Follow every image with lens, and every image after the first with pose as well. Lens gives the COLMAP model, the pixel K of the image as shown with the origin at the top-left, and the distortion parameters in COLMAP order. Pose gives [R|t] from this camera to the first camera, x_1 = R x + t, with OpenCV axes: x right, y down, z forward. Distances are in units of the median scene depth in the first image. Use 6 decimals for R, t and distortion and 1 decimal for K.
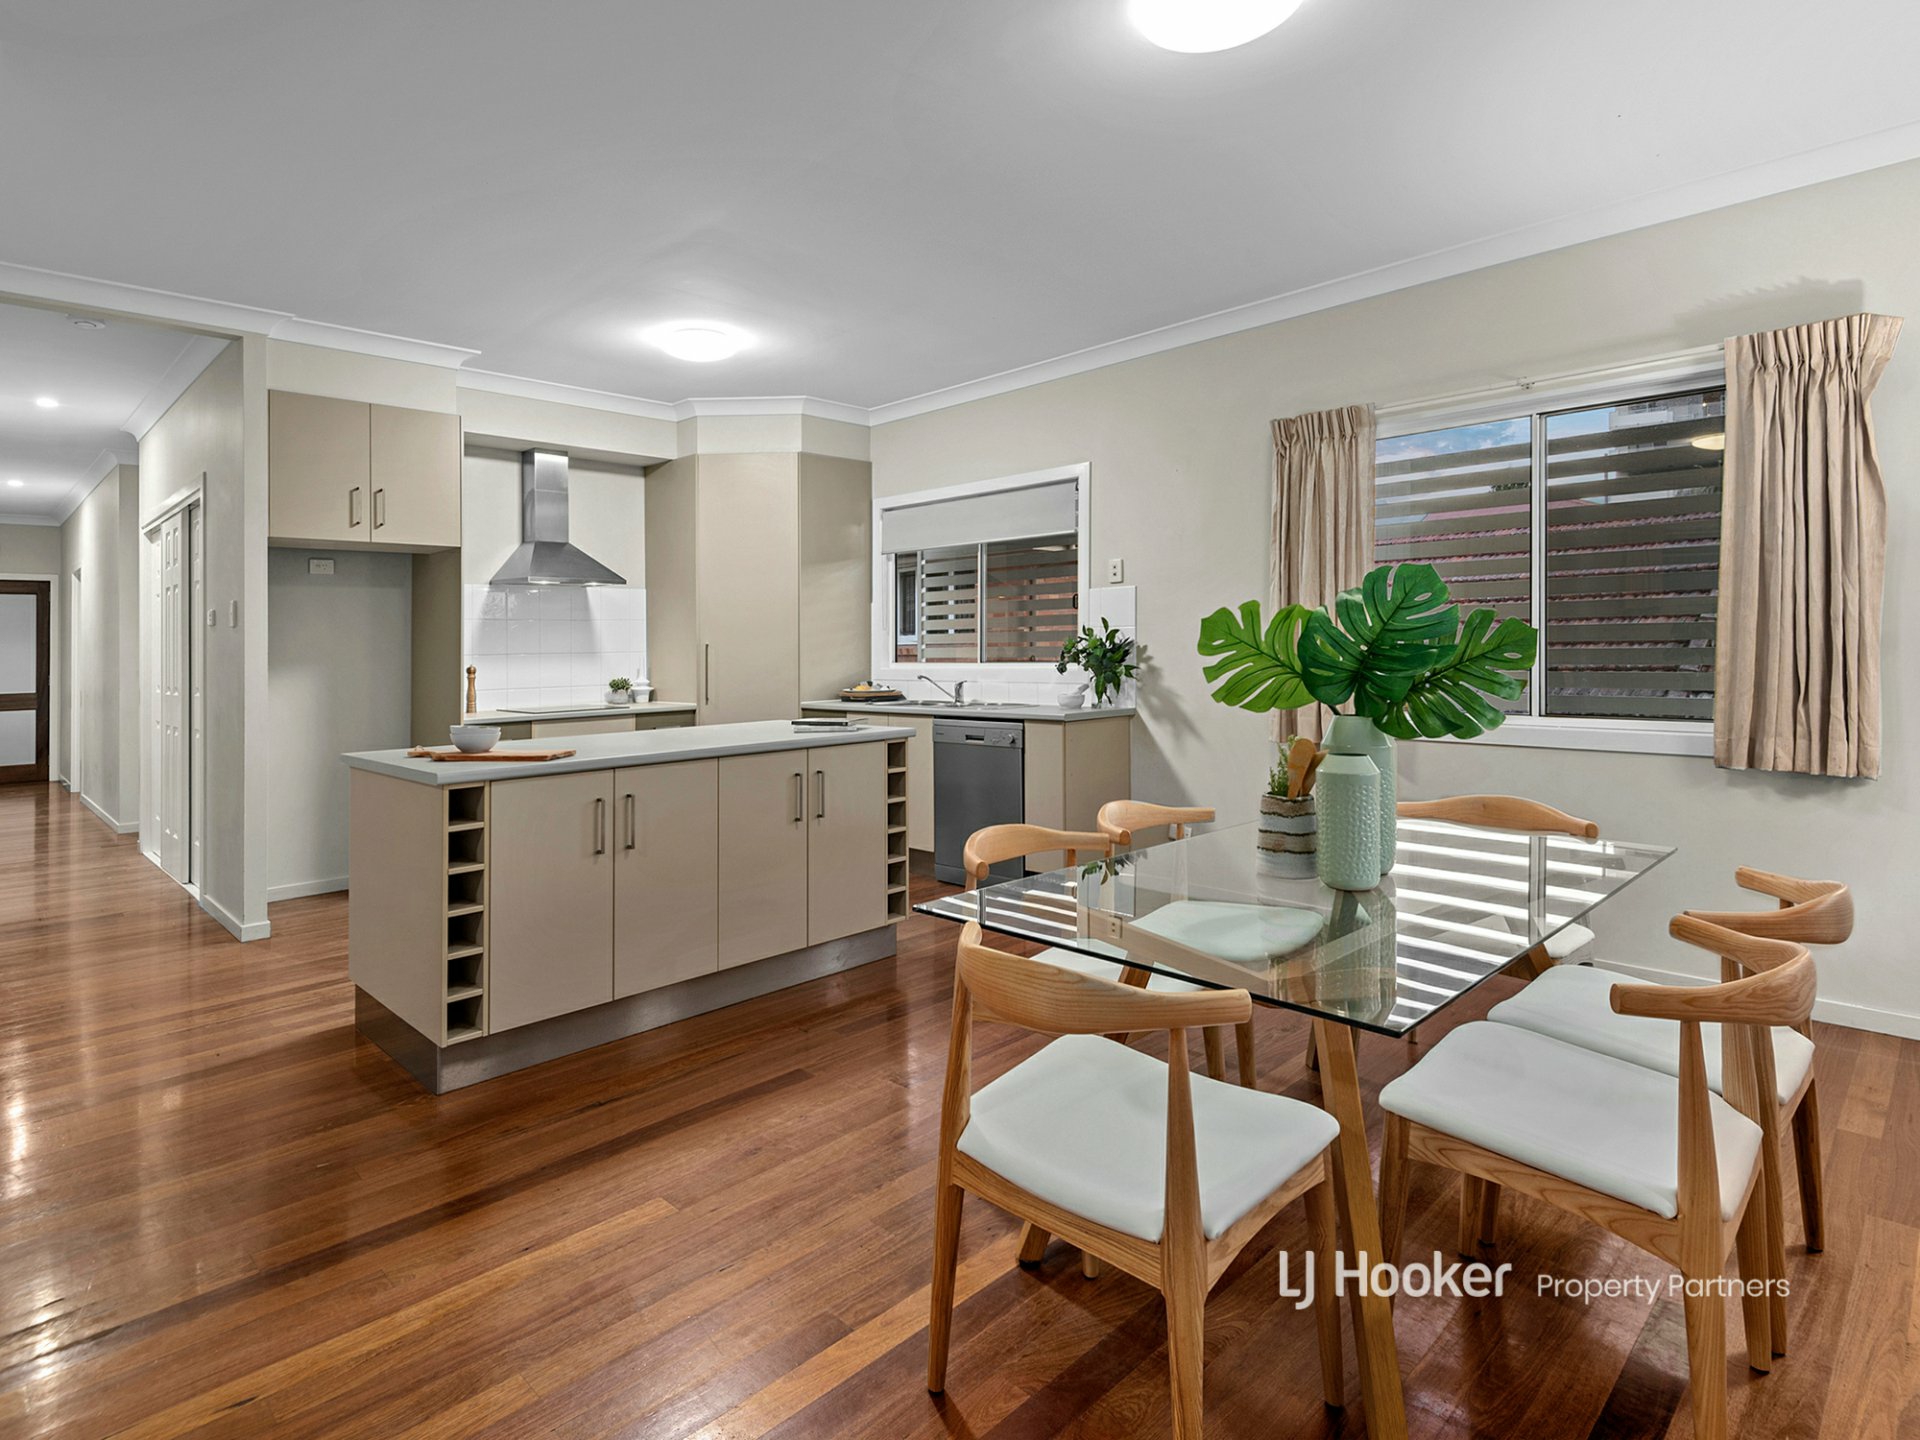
lens RADIAL K [[993.6, 0, 1007.4], [0, 993.6, 652.1], [0, 0, 1]] dist [0.040977, -0.015474]
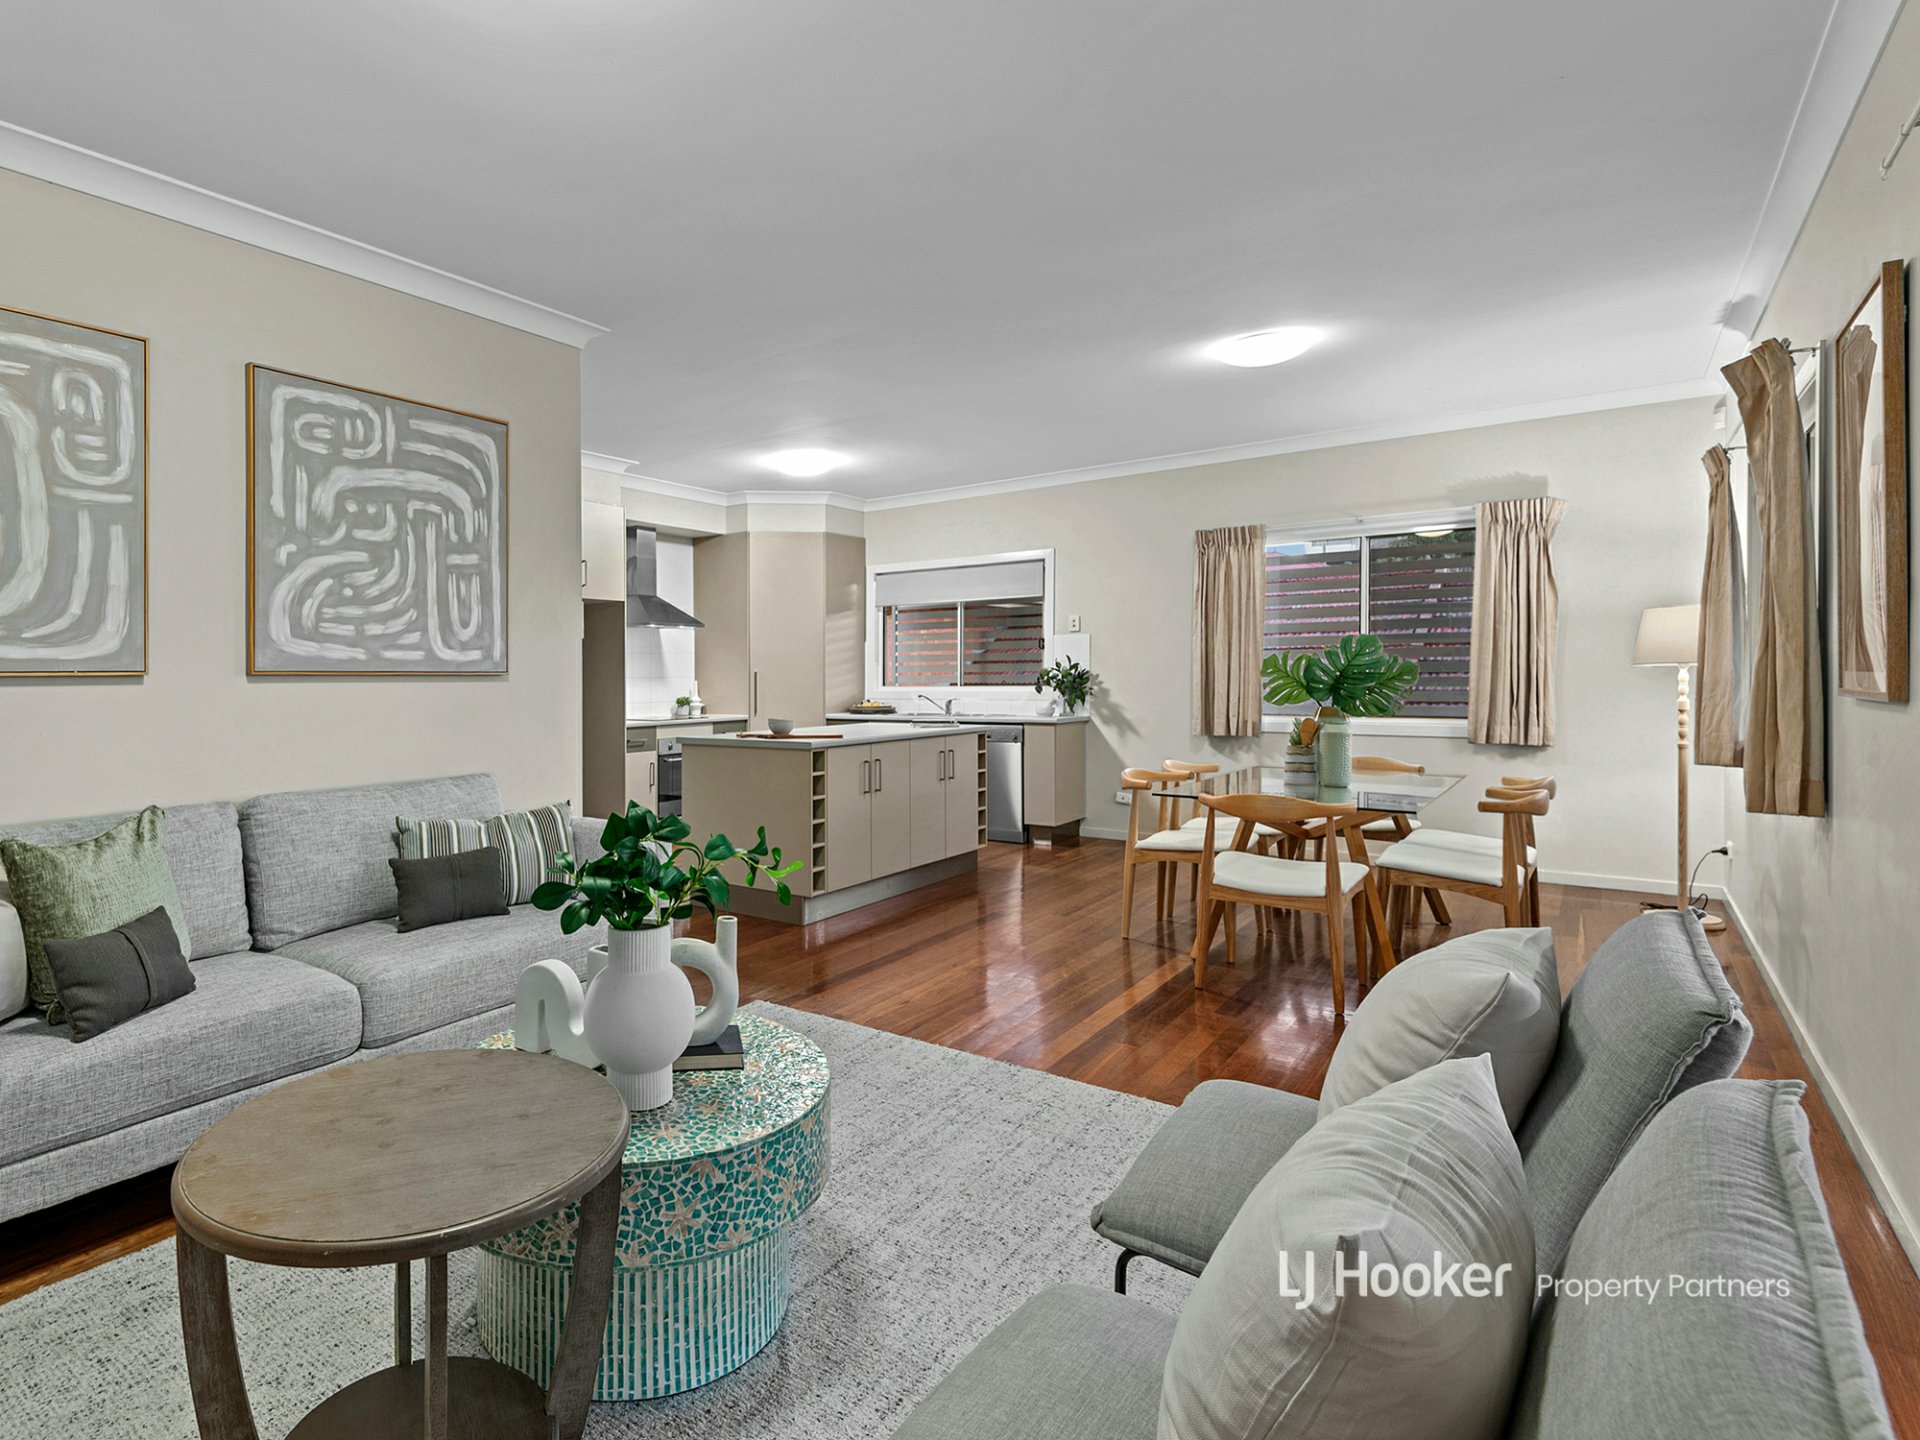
lens RADIAL K [[975.6, 0, 853.5], [0, 975.6, 691.6], [0, 0, 1]] dist [0.034029, 0.000295]
pose [[0.992346, 0.004395, 0.123412, -0.407029], [-0.005287, 0.999962, 0.006907, 0.011353], [-0.123377, -0.007507, 0.992332, -0.410977]]
